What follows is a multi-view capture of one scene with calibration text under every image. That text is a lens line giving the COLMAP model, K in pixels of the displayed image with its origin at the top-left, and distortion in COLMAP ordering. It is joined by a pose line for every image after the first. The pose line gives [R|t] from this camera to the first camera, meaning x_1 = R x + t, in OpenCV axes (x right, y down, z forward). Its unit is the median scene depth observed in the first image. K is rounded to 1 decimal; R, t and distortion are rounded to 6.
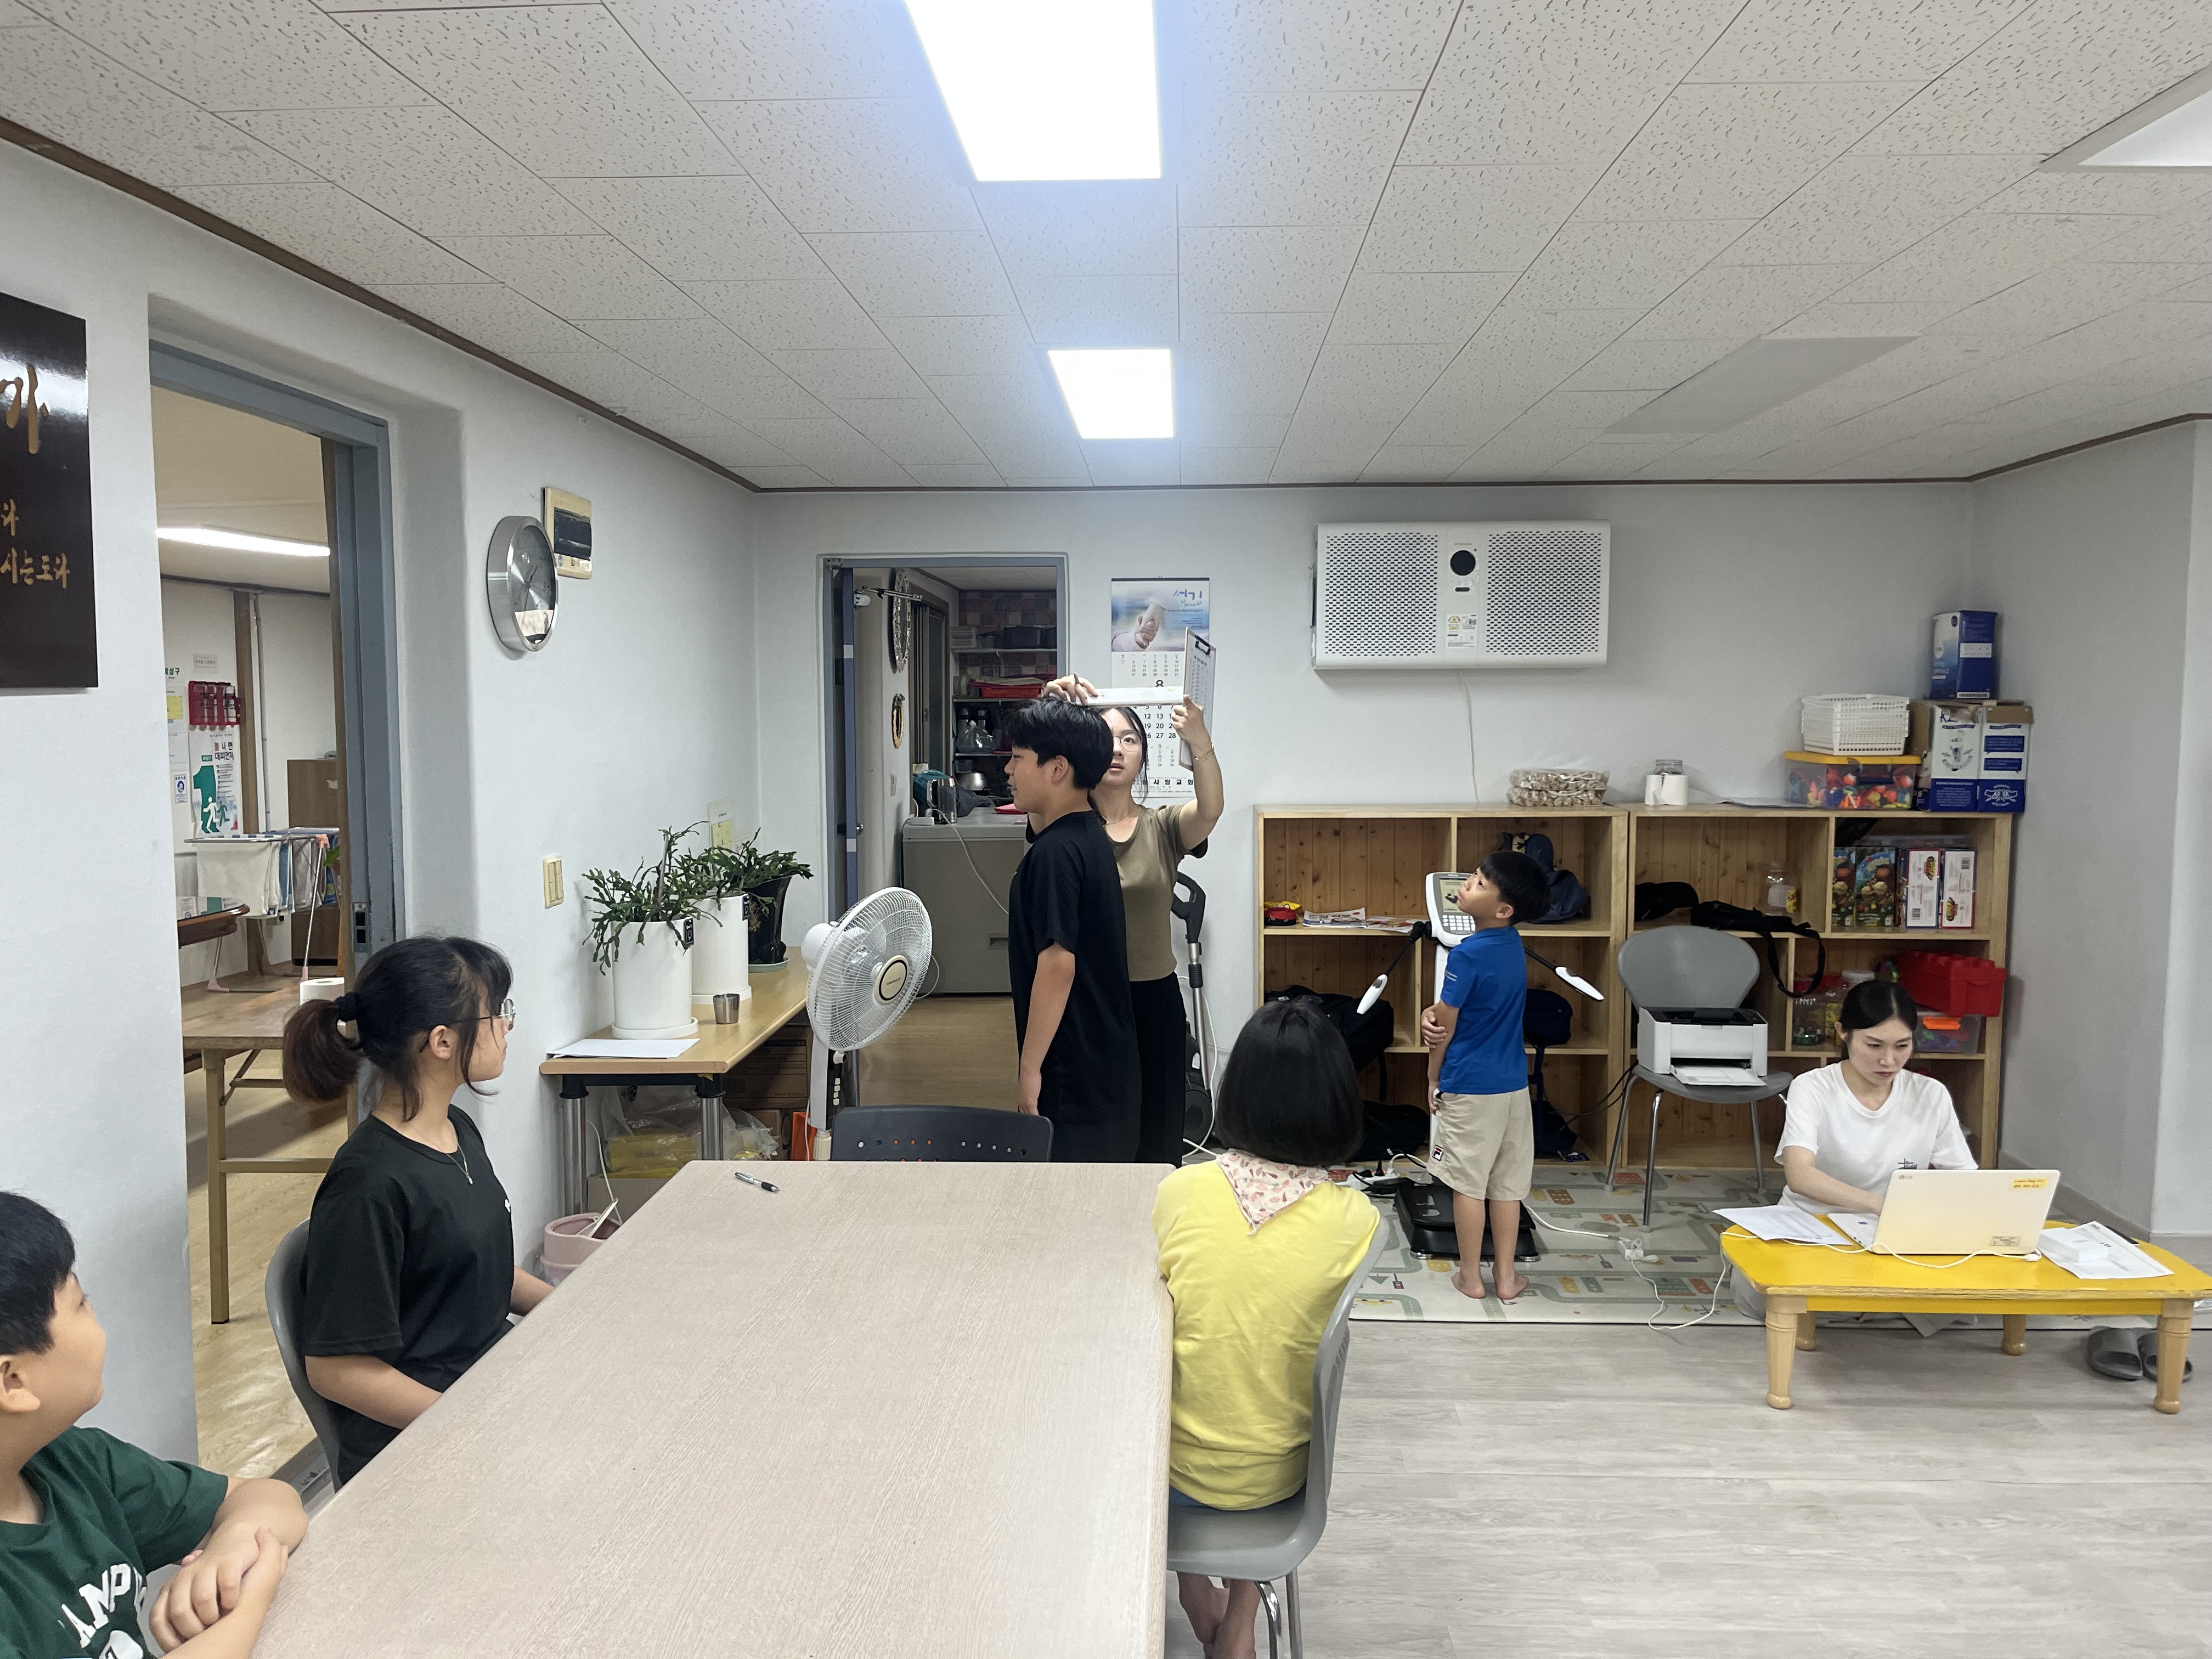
lens RADIAL K [[1693.0, 0, 1105.5], [0, 1693.0, 841.3], [0, 0, 1]] dist [0.058313, -0.092046]
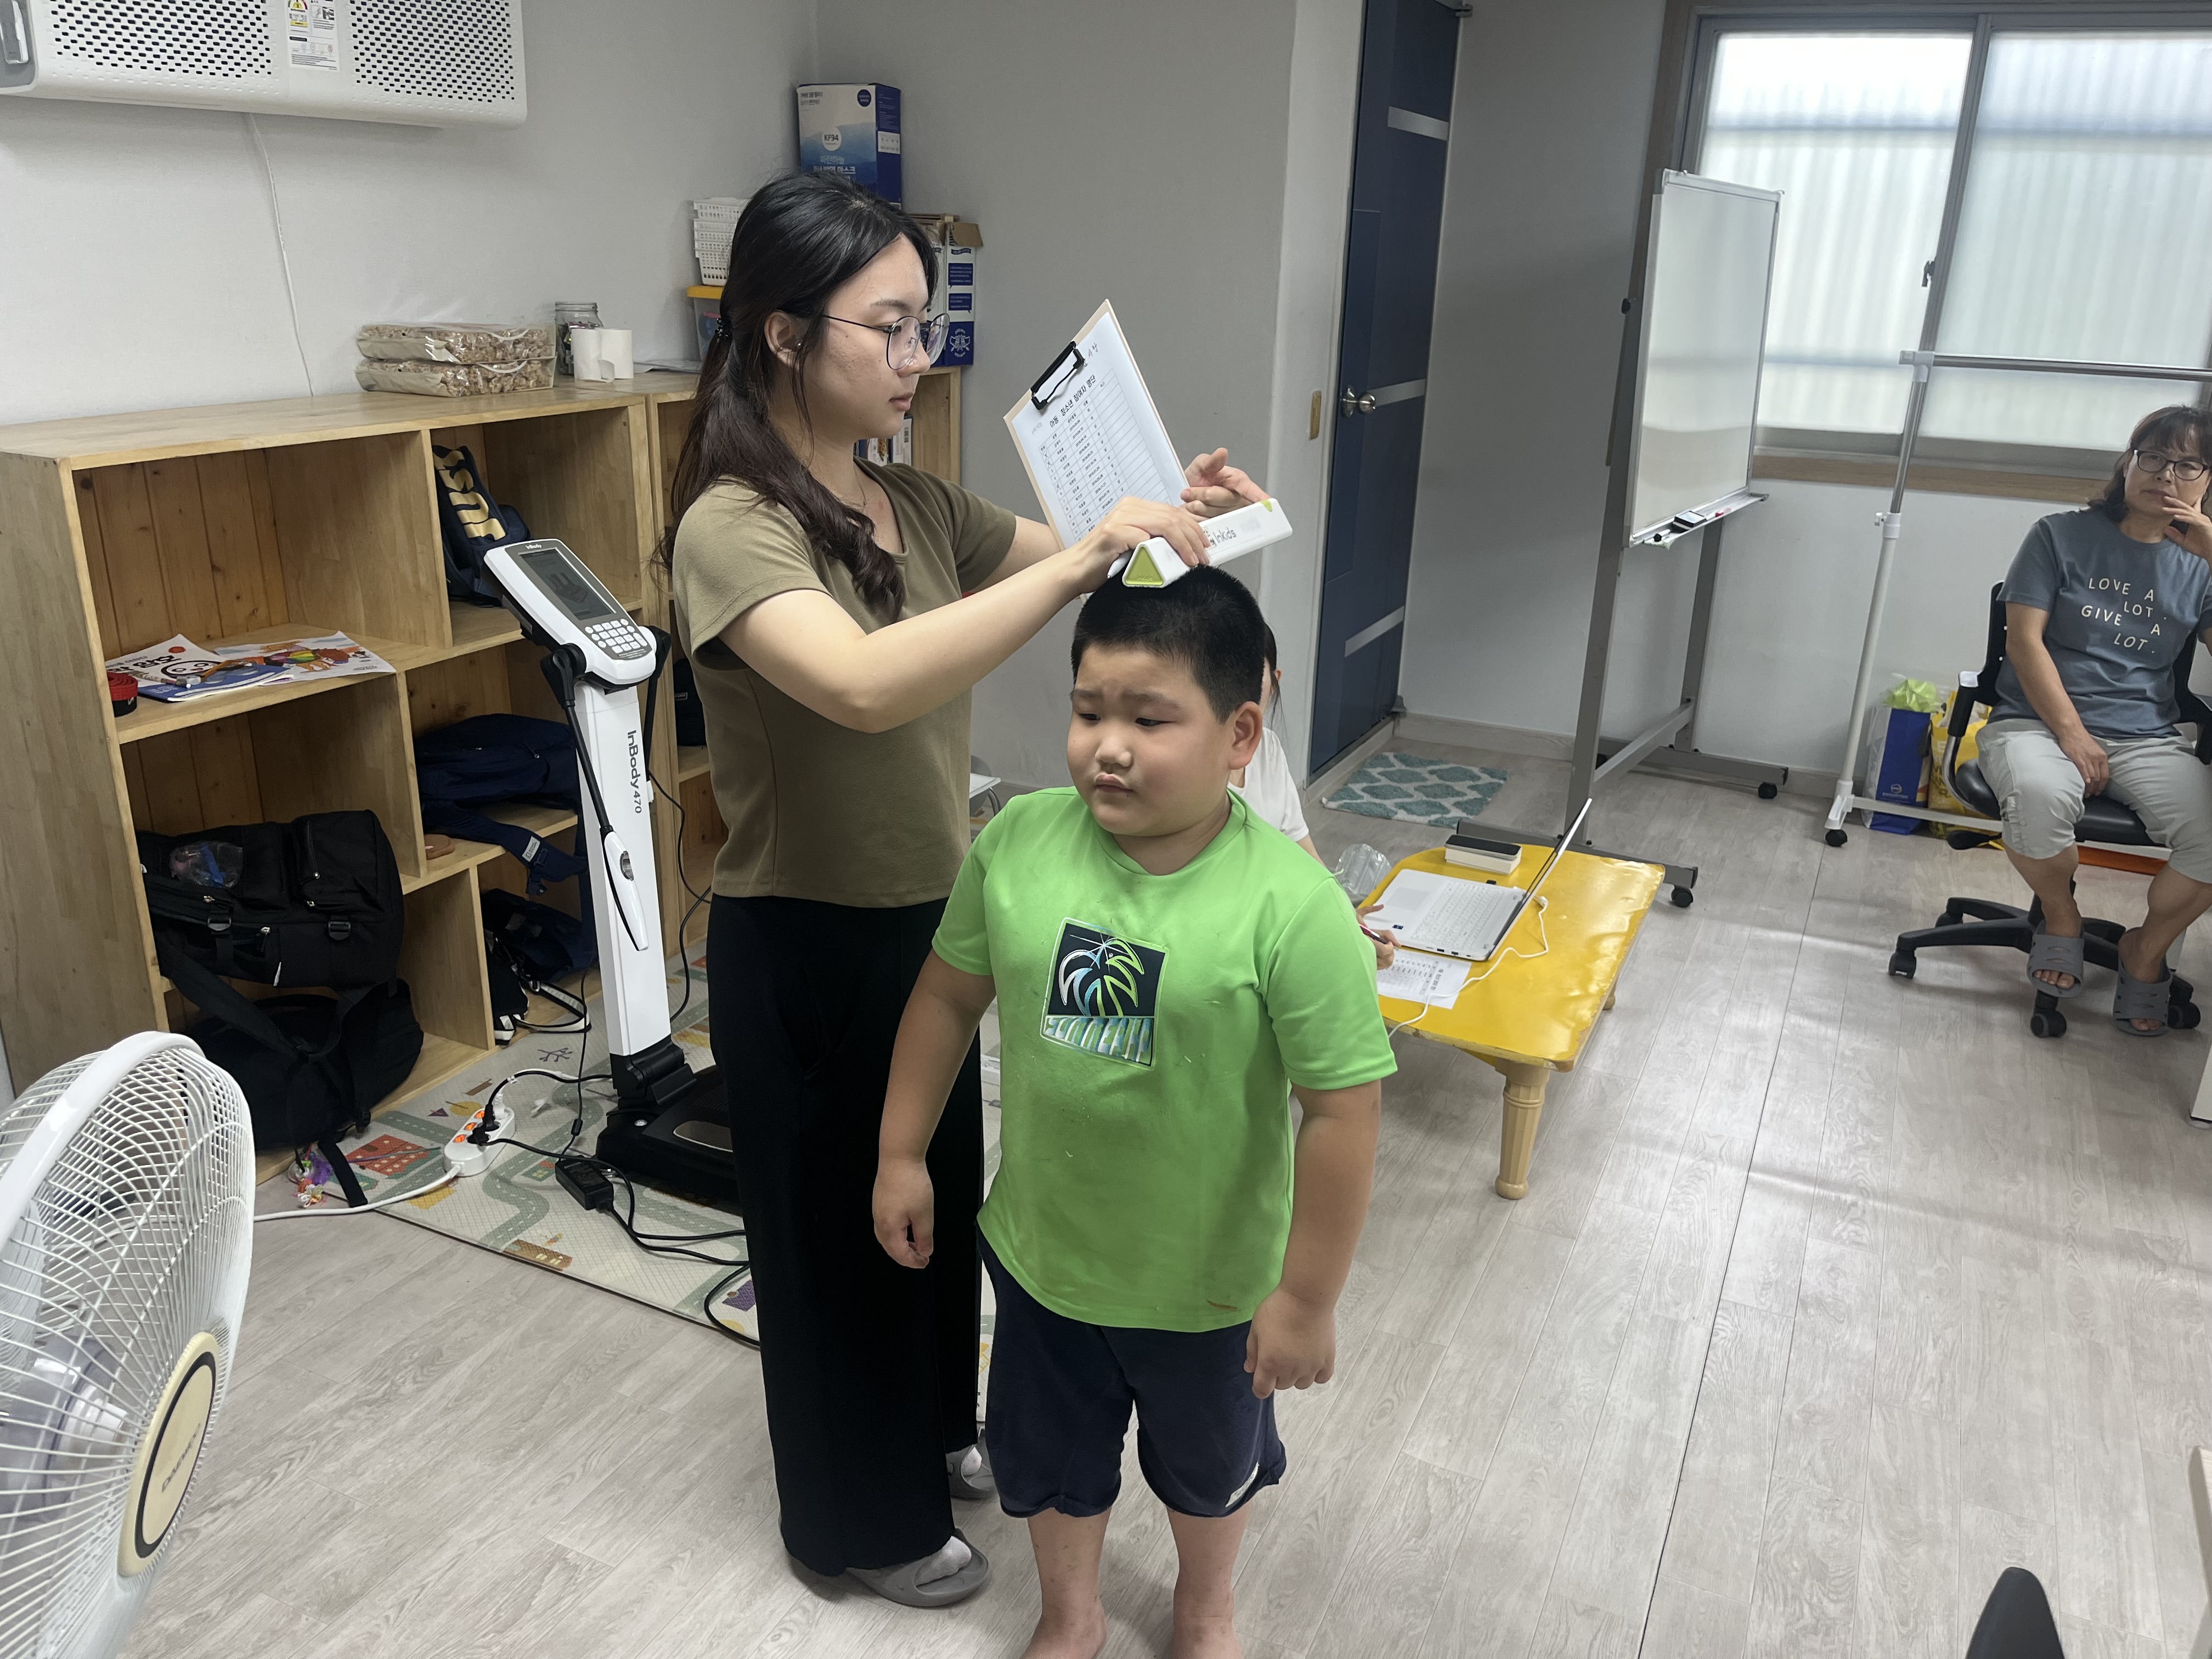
lens RADIAL K [[1693.0, 0, 1097.7], [0, 1693.0, 827.4], [0, 0, 1]] dist [0.058313, -0.092046]
pose [[0.382486, -0.289964, 0.877283, -0.197685], [0.052808, 0.954789, 0.292558, -0.038497], [-0.922451, -0.065571, 0.380505, 0.602475]]
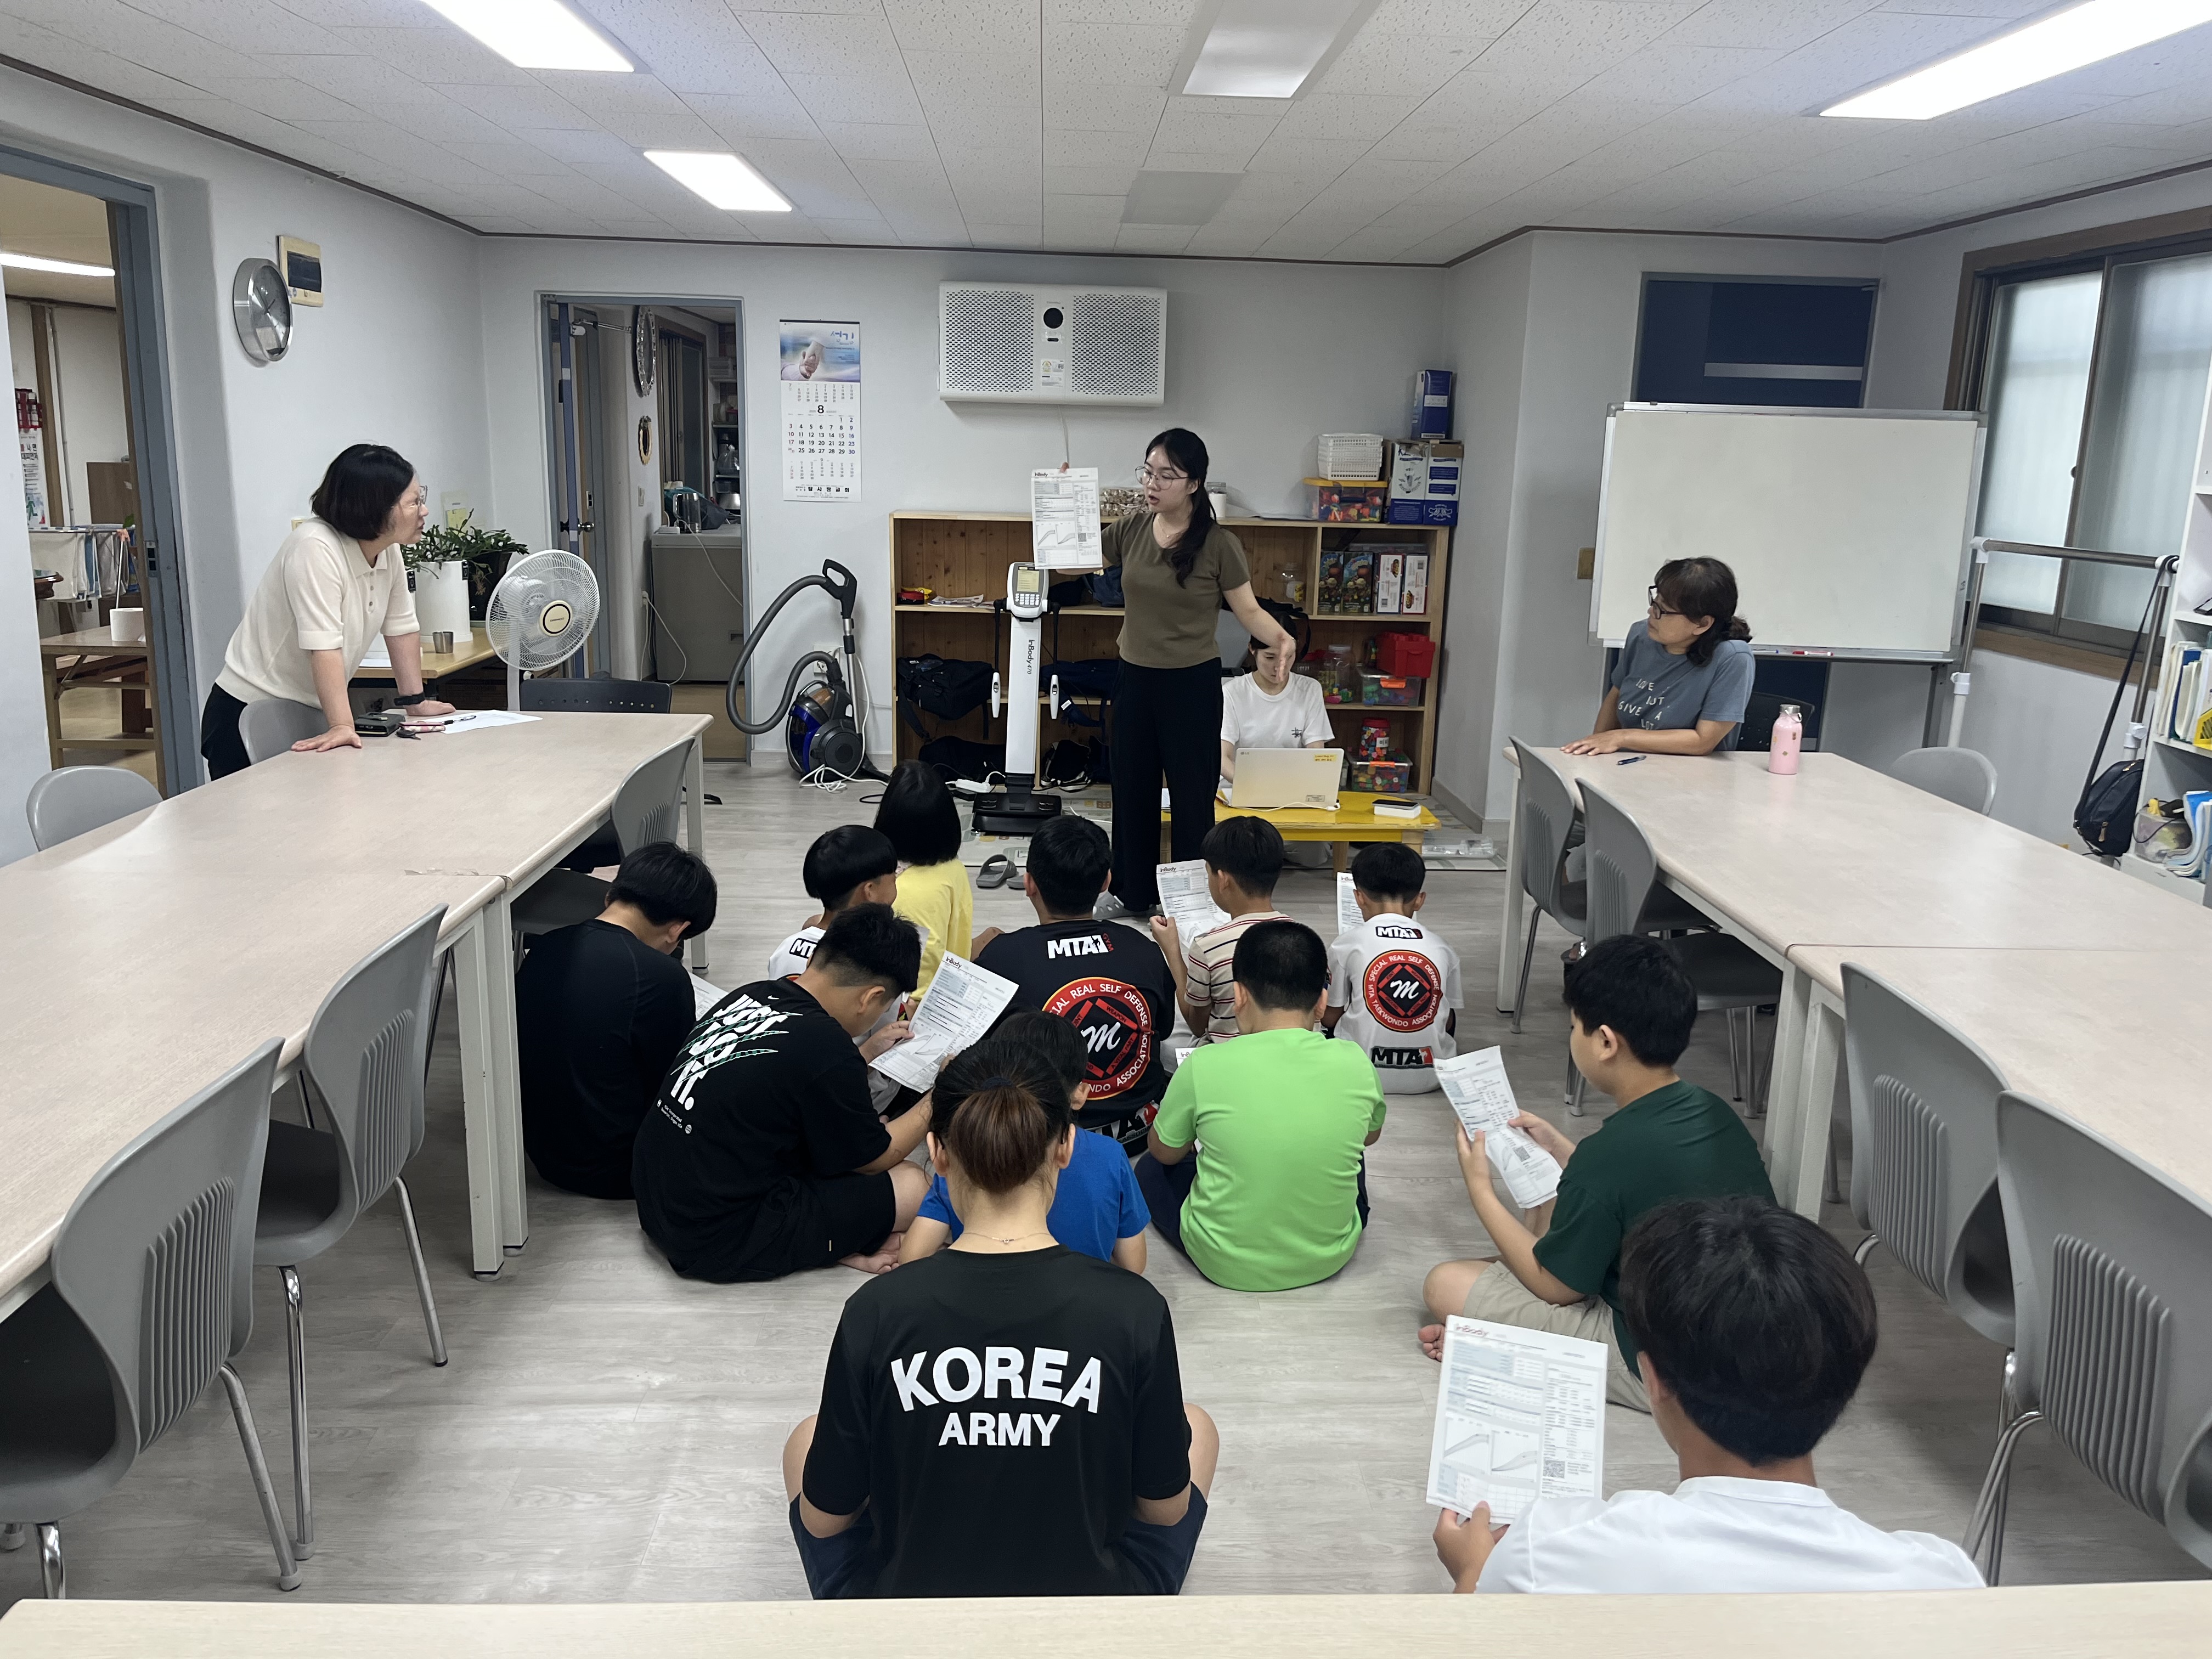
lens RADIAL K [[1693.0, 0, 1124.8], [0, 1693.0, 829.7], [0, 0, 1]] dist [0.058313, -0.092046]
pose [[0.995401, 0.006538, 0.095575, 0.145409], [-0.019667, 0.990365, 0.137078, 0.040101], [-0.093758, -0.138328, 0.985939, -0.314614]]
